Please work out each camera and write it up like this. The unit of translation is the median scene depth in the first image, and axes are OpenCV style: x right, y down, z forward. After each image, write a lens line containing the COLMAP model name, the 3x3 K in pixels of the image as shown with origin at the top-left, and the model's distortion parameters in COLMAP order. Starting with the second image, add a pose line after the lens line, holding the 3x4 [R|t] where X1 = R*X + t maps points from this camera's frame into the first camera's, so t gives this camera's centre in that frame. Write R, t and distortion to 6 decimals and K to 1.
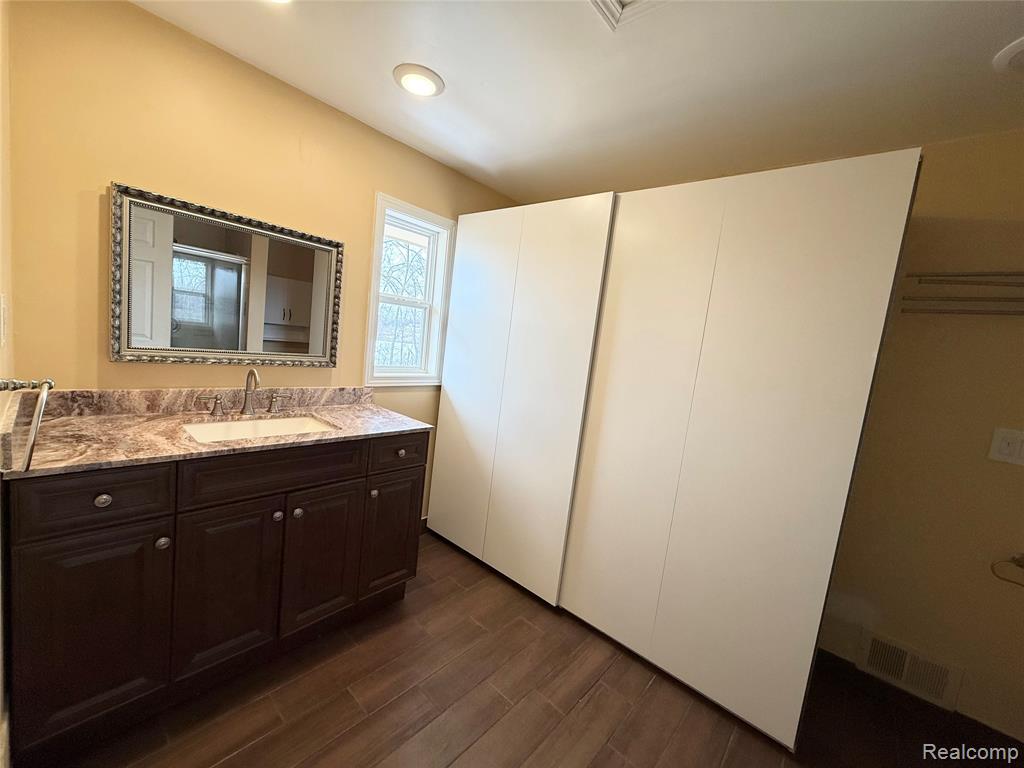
lens RADIAL K [[405.7, 0, 509.3], [0, 405.7, 381.4], [0, 0, 1]] dist [0.002046, -0.000653]
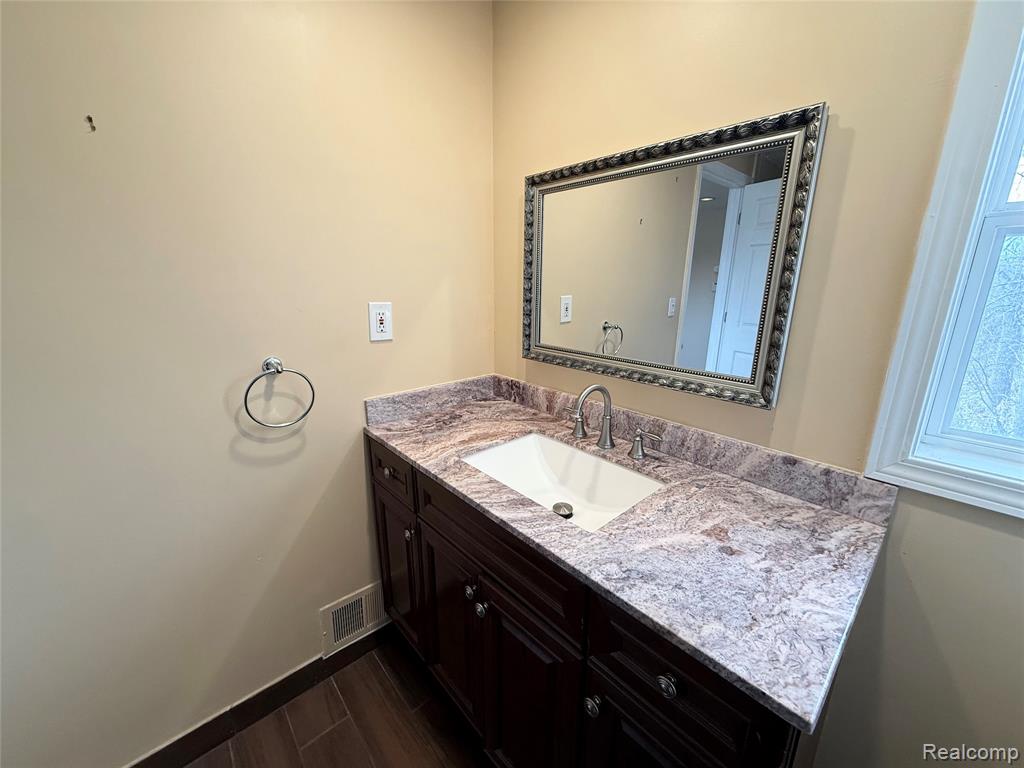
lens RADIAL K [[405.7, 0, 509.0], [0, 405.7, 389.6], [0, 0, 1]] dist [0.002046, -0.000653]
pose [[-0.107447, 0.156883, -0.981755, 0.067441], [-0.119713, 0.978245, 0.169424, -0.140085], [0.986977, 0.135733, -0.086328, 1.056822]]
